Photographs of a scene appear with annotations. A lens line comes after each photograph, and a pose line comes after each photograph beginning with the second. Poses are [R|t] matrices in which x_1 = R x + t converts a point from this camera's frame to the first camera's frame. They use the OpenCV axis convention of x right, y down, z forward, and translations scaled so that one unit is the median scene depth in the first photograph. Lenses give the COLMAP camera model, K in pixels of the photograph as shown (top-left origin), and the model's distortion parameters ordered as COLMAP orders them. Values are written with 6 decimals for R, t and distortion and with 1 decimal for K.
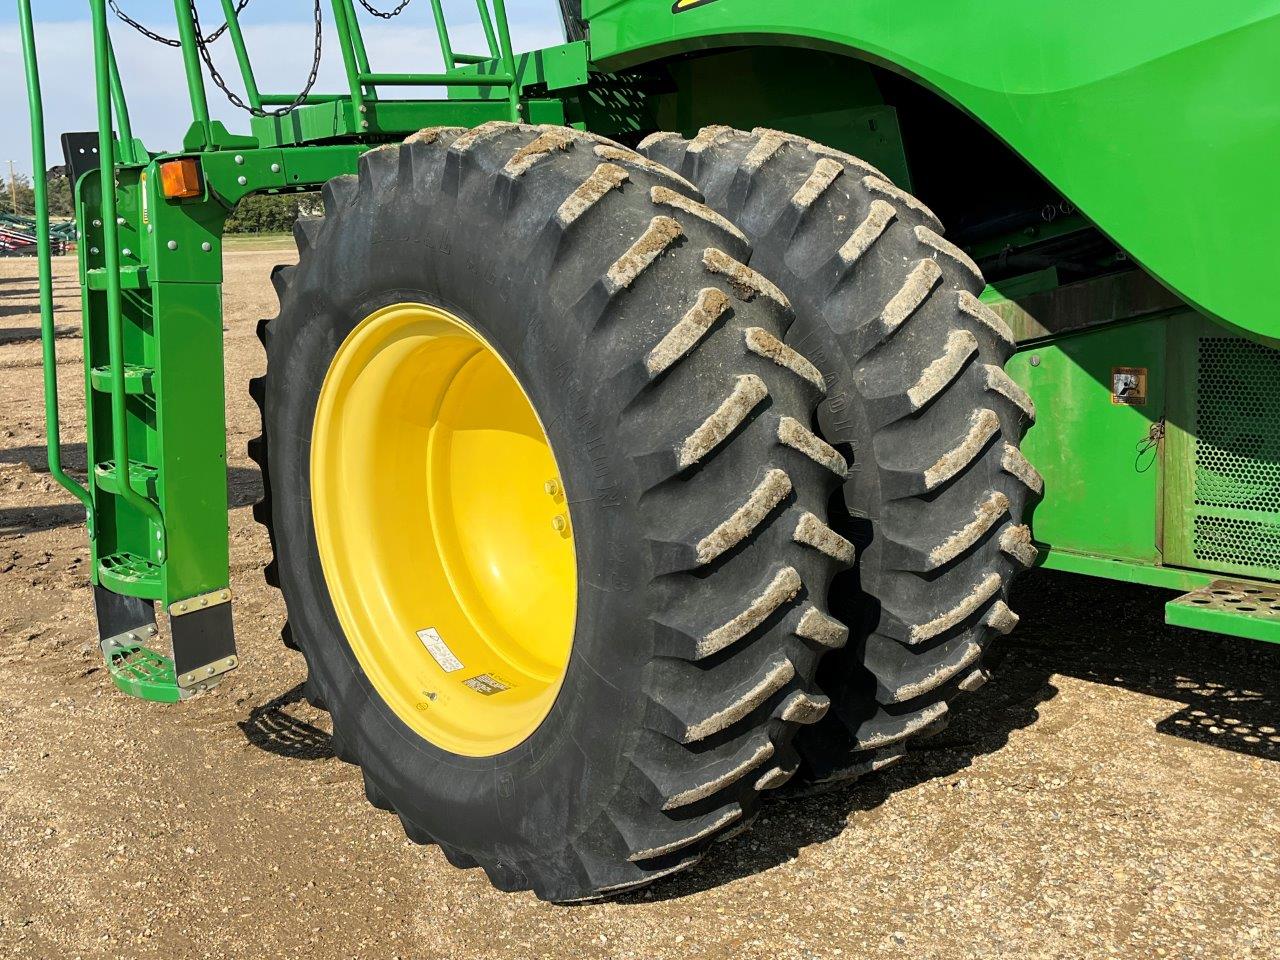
lens RADIAL K [[998.6, 0, 632.2], [0, 998.6, 475.7], [0, 0, 1]] dist [0.030701, -0.031518]
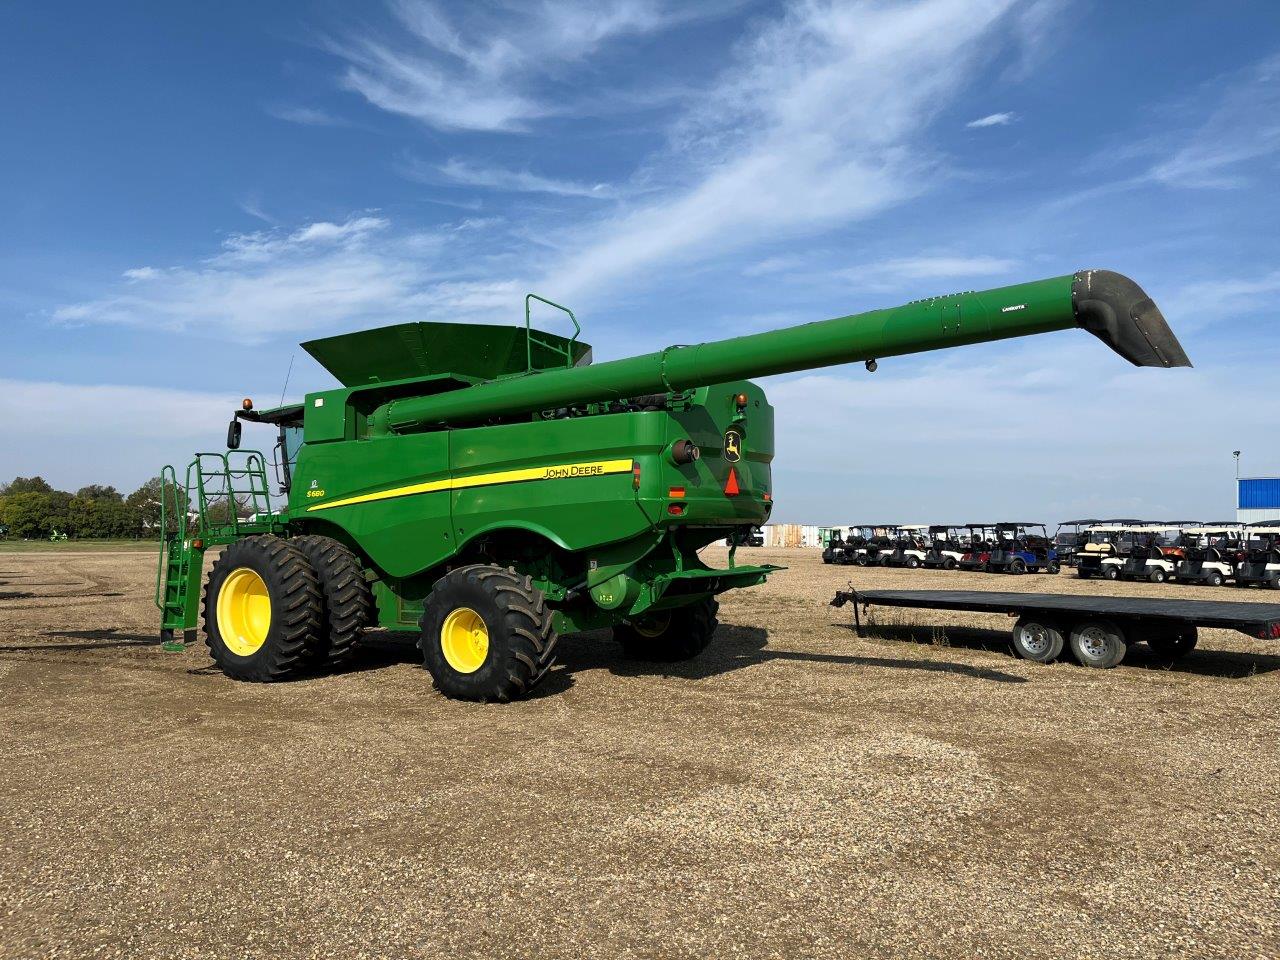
lens RADIAL K [[998.6, 0, 640.5], [0, 998.6, 491.1], [0, 0, 1]] dist [0.030701, -0.031518]
pose [[0.982626, 0.035229, 0.182224, 0.812756], [0.018065, 0.959004, -0.282815, 0.923203], [-0.184717, 0.281193, 0.941706, -4.254287]]
